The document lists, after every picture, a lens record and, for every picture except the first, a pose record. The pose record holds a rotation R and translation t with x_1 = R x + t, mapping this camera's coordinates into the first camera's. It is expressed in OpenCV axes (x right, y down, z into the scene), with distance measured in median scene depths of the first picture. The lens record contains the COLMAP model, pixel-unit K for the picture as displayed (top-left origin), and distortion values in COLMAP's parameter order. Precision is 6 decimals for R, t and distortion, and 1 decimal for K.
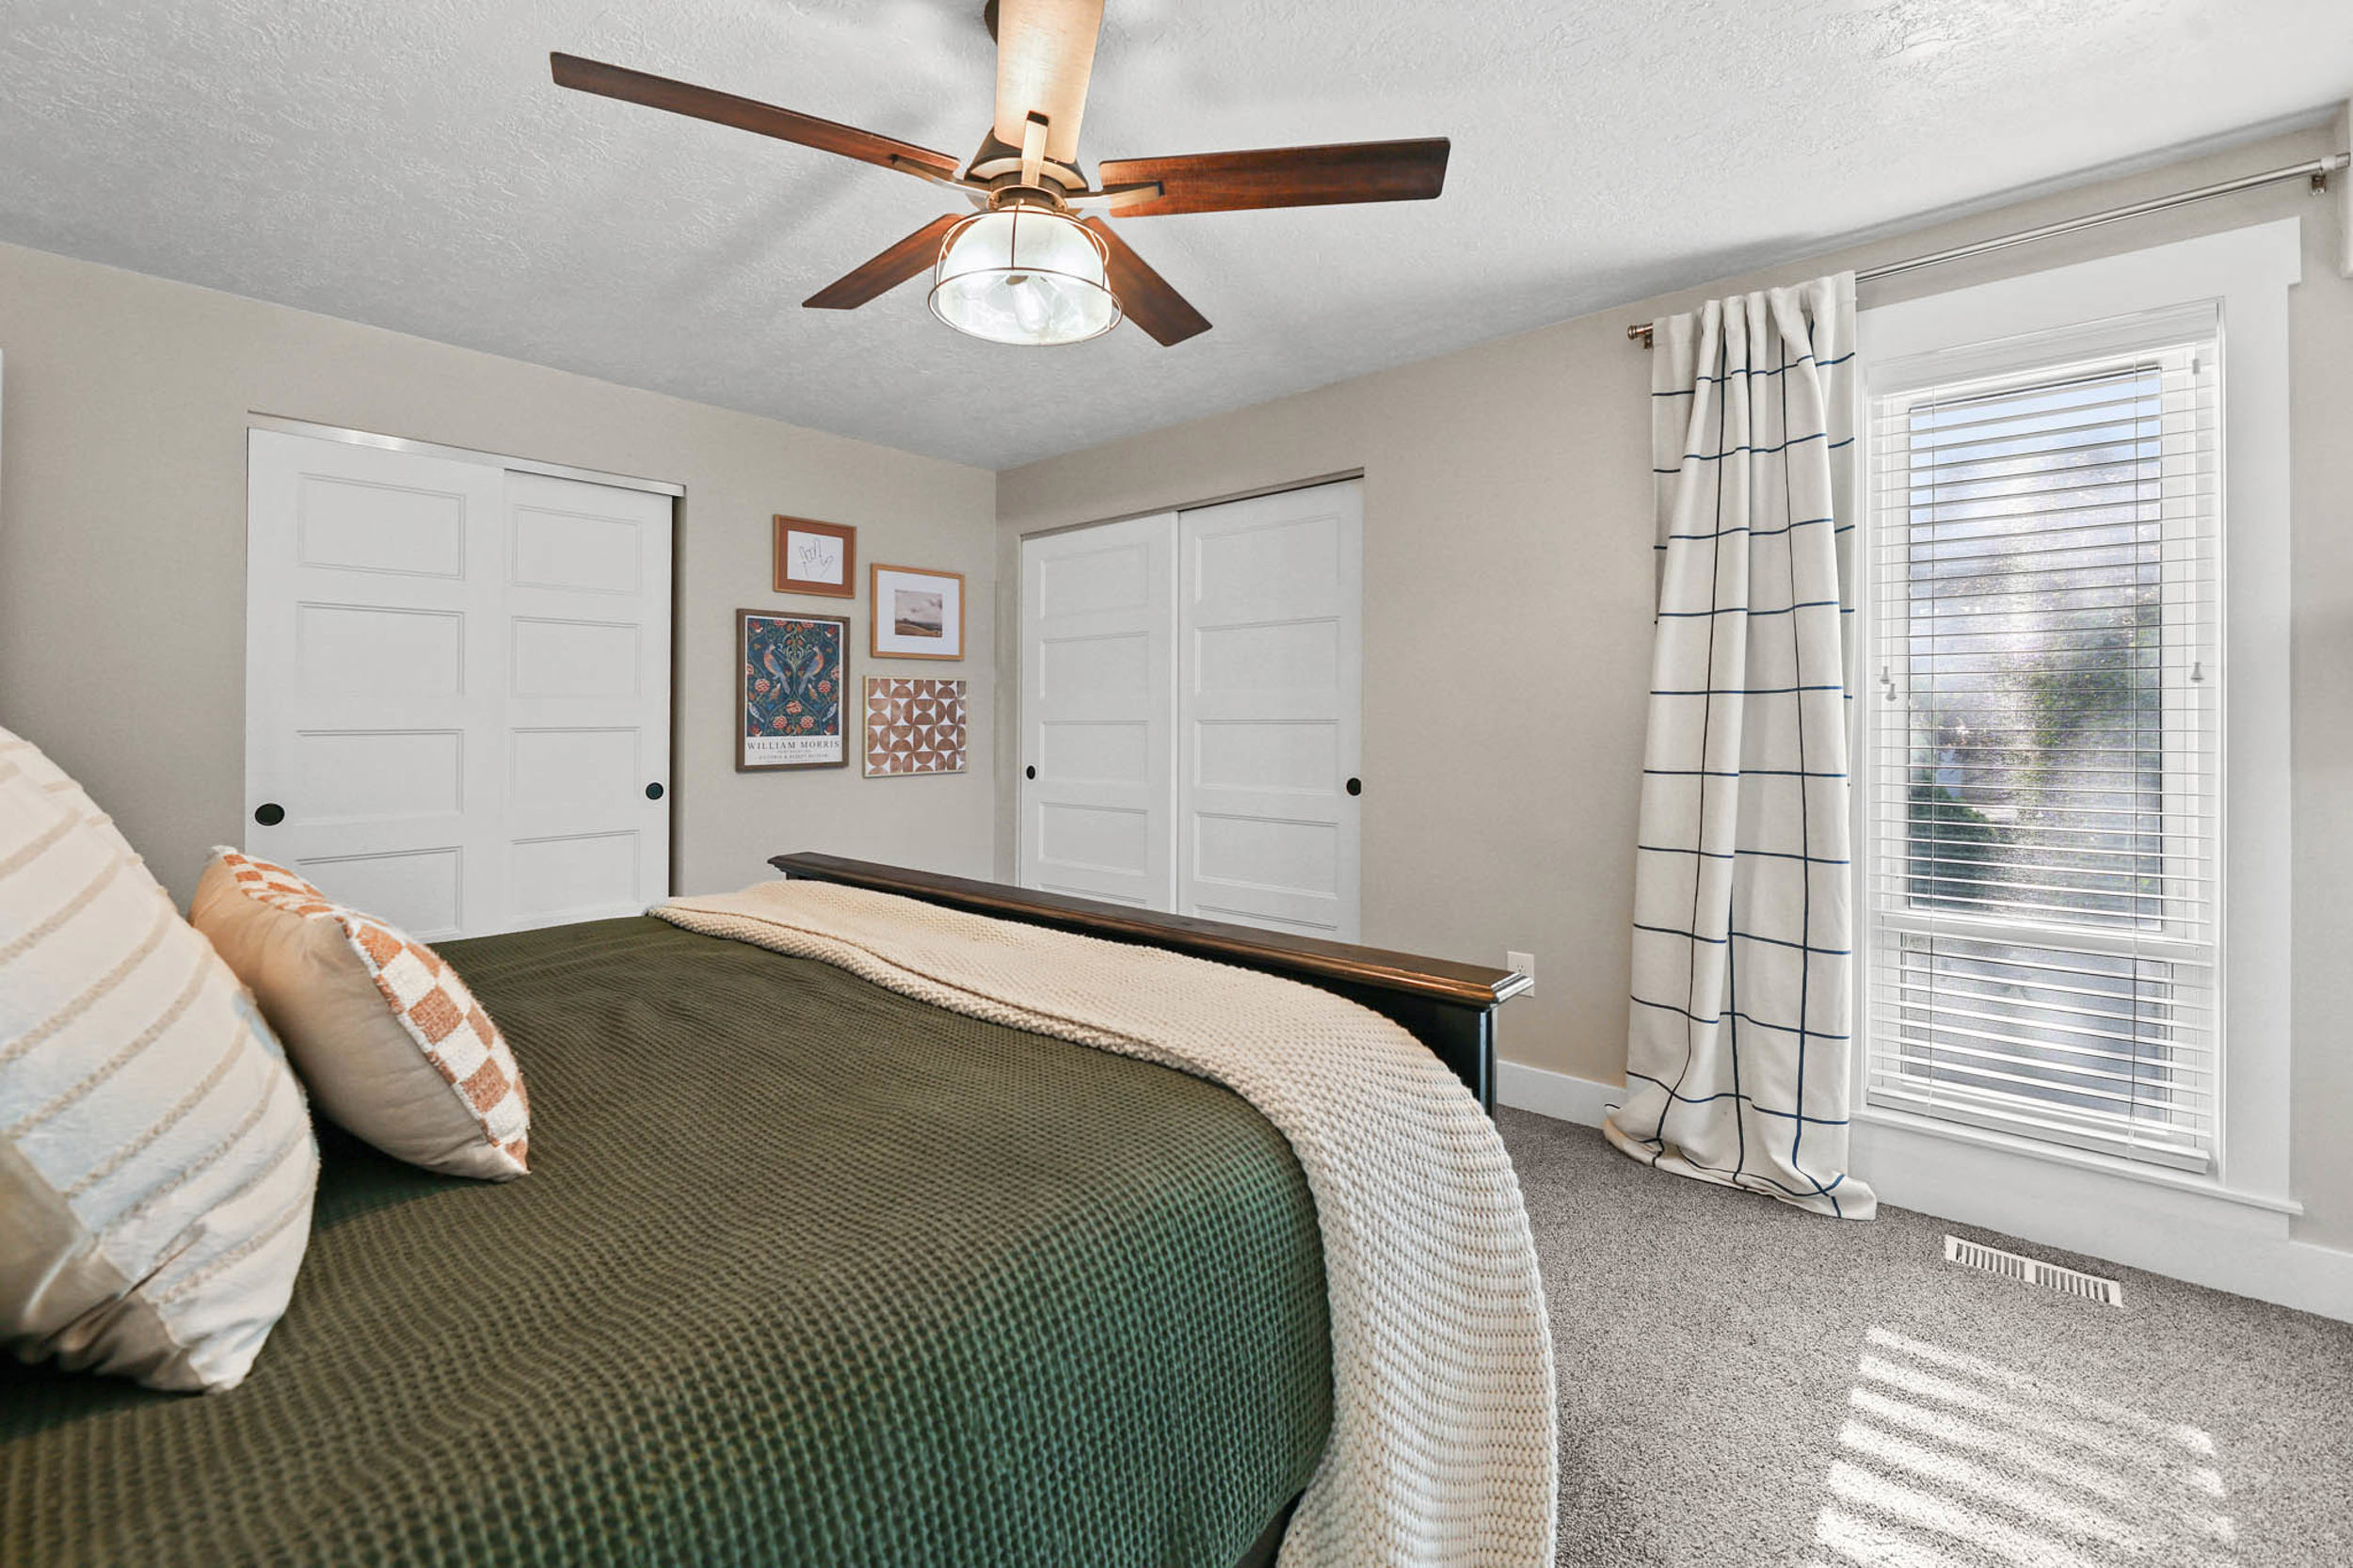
lens RADIAL K [[1007.6, 0, 1182.0], [0, 1007.6, 751.0], [0, 0, 1]] dist [-0.003618, -0.000681]
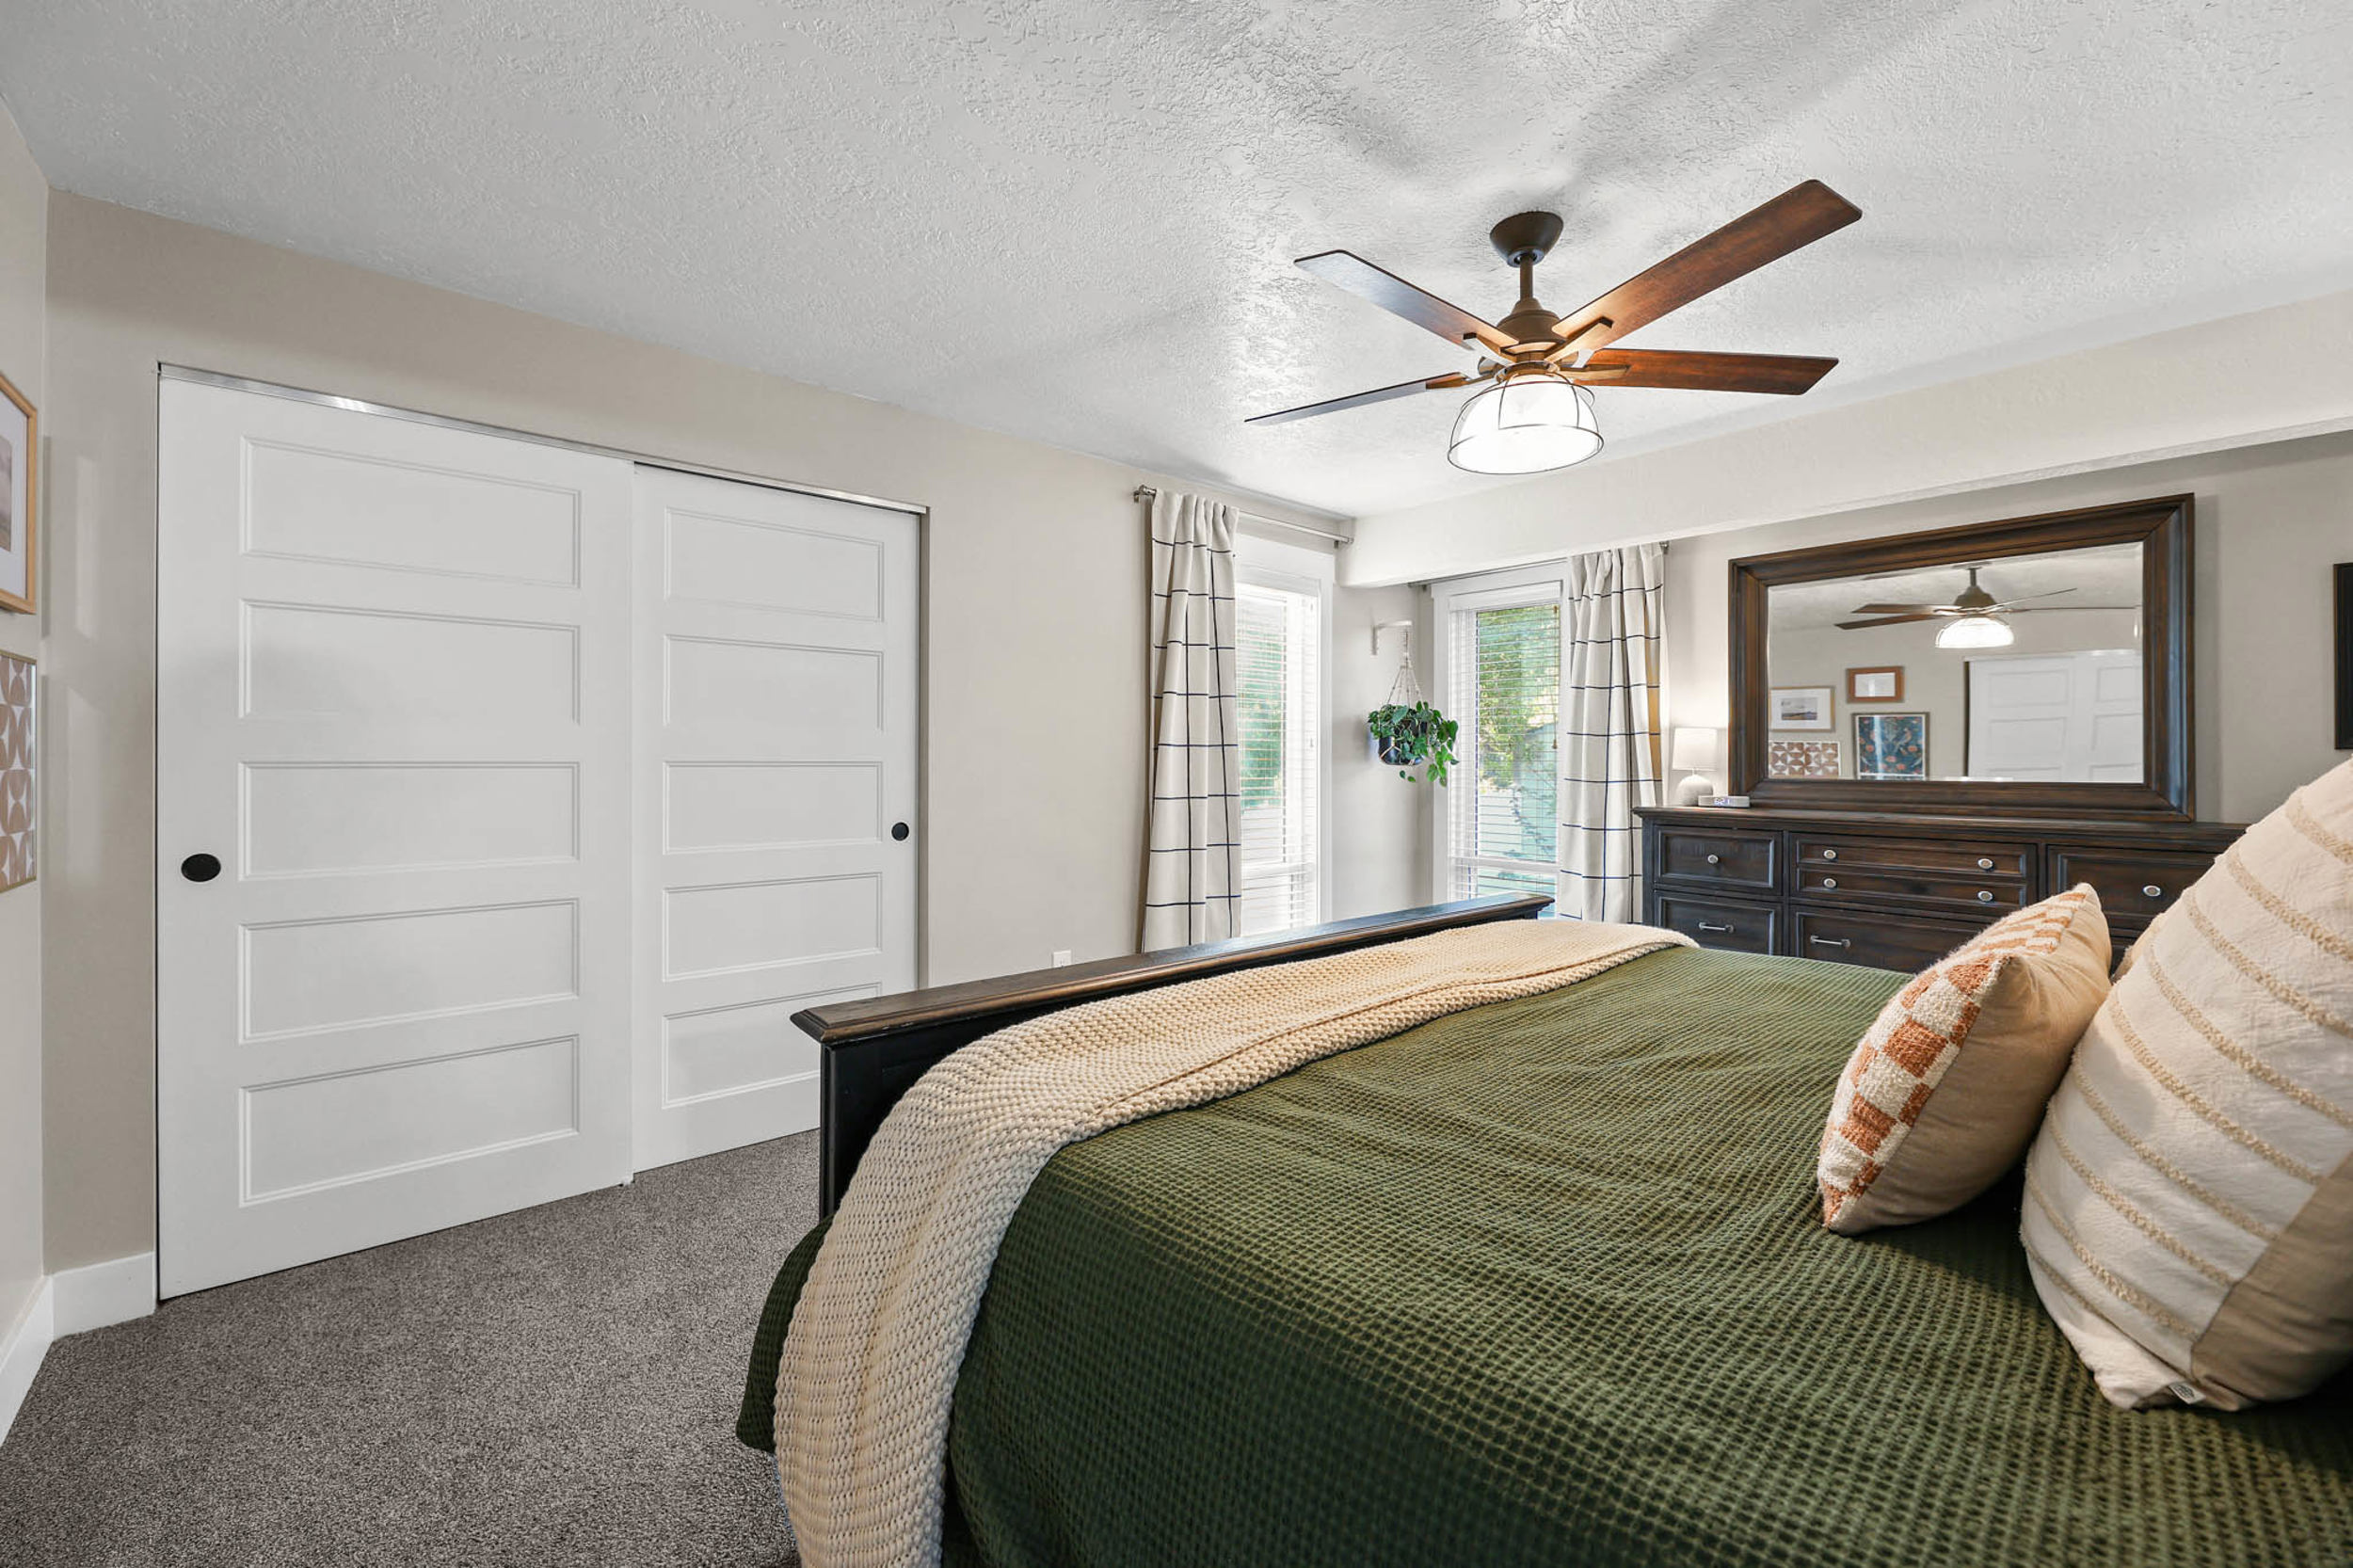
lens RADIAL K [[983.6, 0, 1159.8], [0, 983.6, 782.0], [0, 0, 1]] dist [-0.000112, -0.000047]
pose [[0.127194, -0.012294, 0.991802, -2.567552], [0.028970, 0.999543, 0.008674, -0.047233], [-0.991455, 0.027629, 0.127492, 2.244568]]
